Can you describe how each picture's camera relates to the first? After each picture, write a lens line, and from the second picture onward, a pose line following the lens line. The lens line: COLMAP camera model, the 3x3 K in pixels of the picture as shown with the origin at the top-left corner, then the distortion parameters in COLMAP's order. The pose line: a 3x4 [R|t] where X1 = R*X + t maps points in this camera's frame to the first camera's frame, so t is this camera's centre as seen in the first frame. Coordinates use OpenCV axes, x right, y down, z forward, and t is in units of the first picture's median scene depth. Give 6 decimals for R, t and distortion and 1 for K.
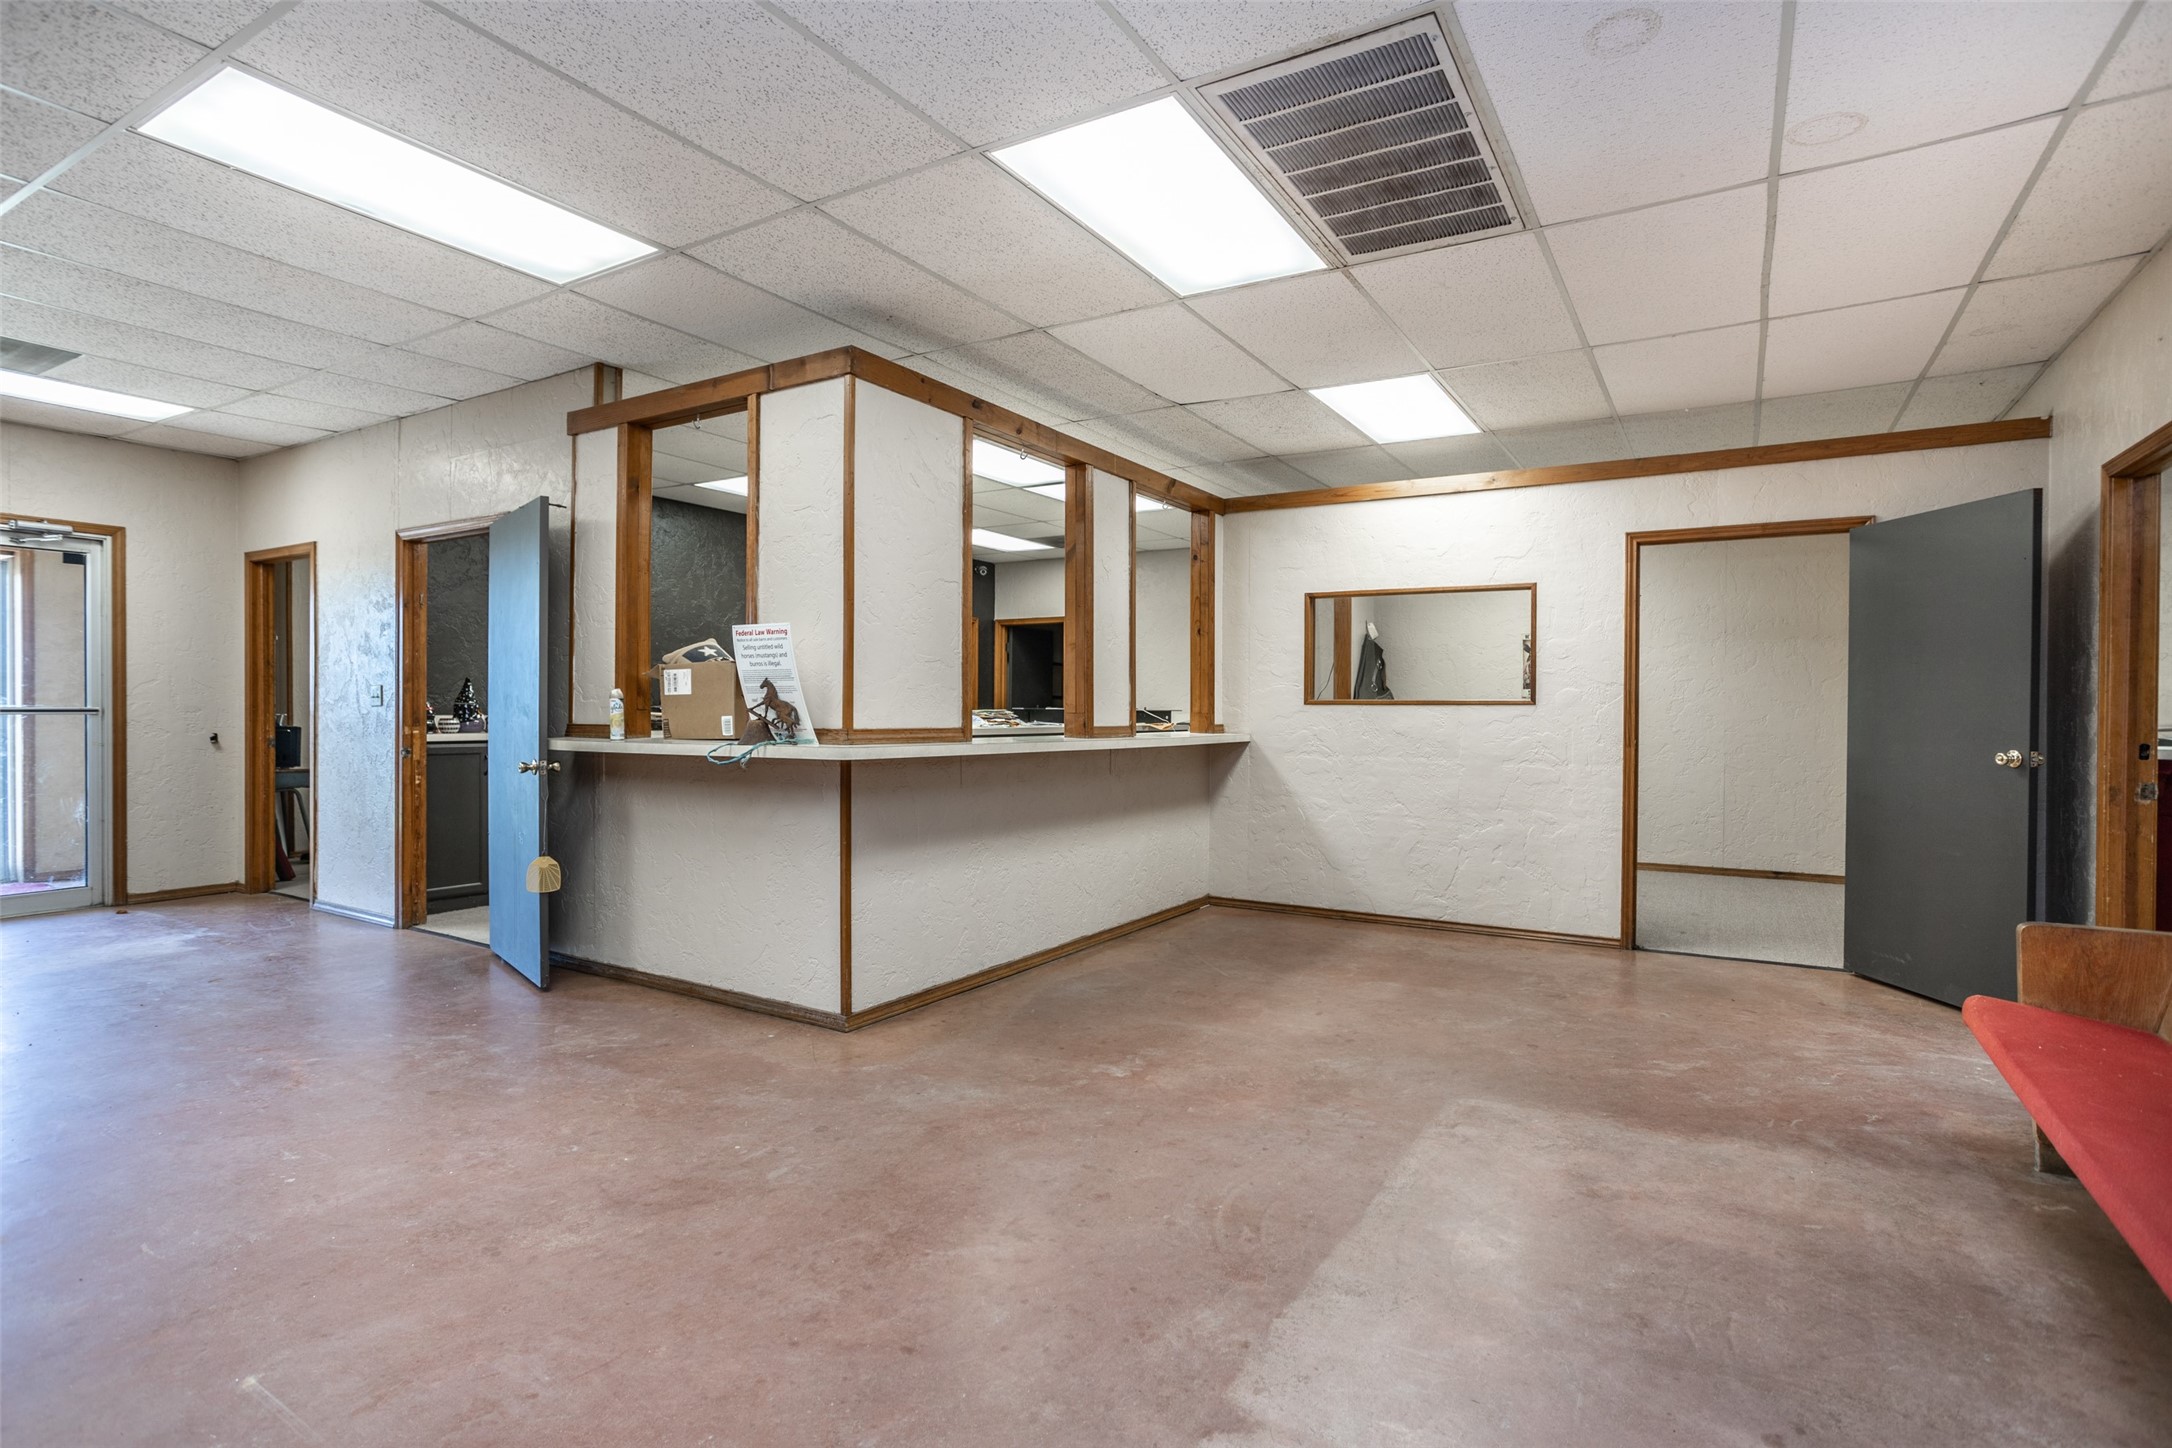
lens RADIAL K [[1067.1, 0, 1097.6], [0, 1067.1, 716.2], [0, 0, 1]] dist [-0.025590, 0.004528]
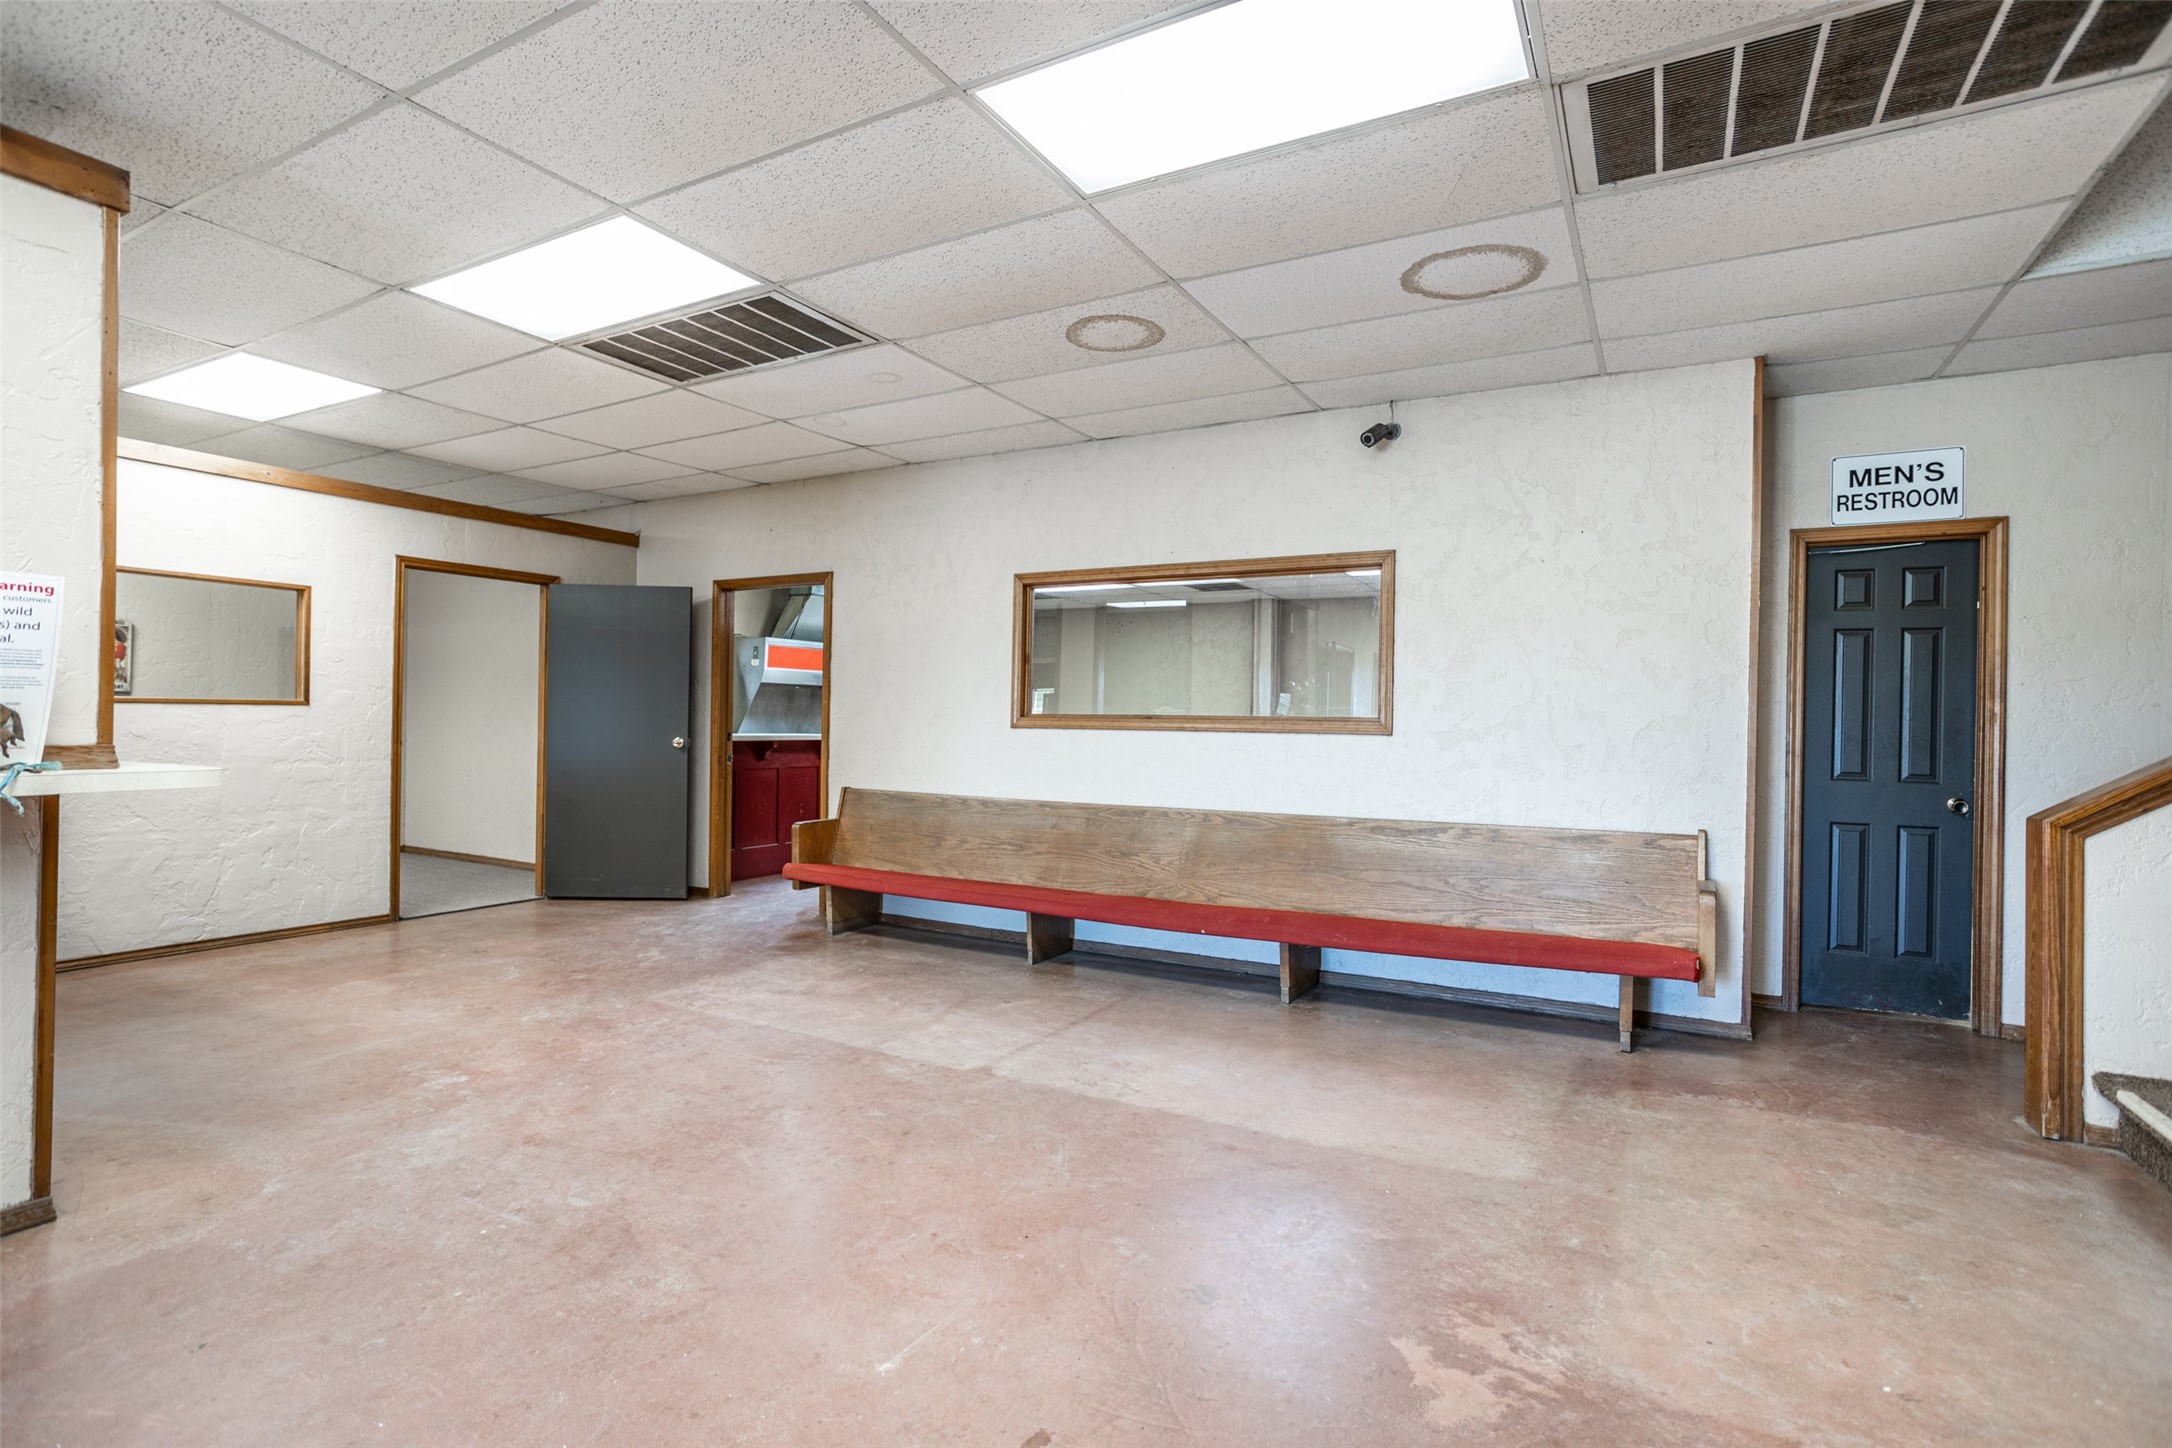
lens RADIAL K [[1067.1, 0, 1089.9], [0, 1067.1, 721.3], [0, 0, 1]] dist [-0.025590, 0.004528]
pose [[-0.040378, -0.006683, 0.999162, -1.073410], [-0.009032, 0.999939, 0.006323, -0.014227], [-0.999144, -0.008769, -0.040436, 0.486269]]
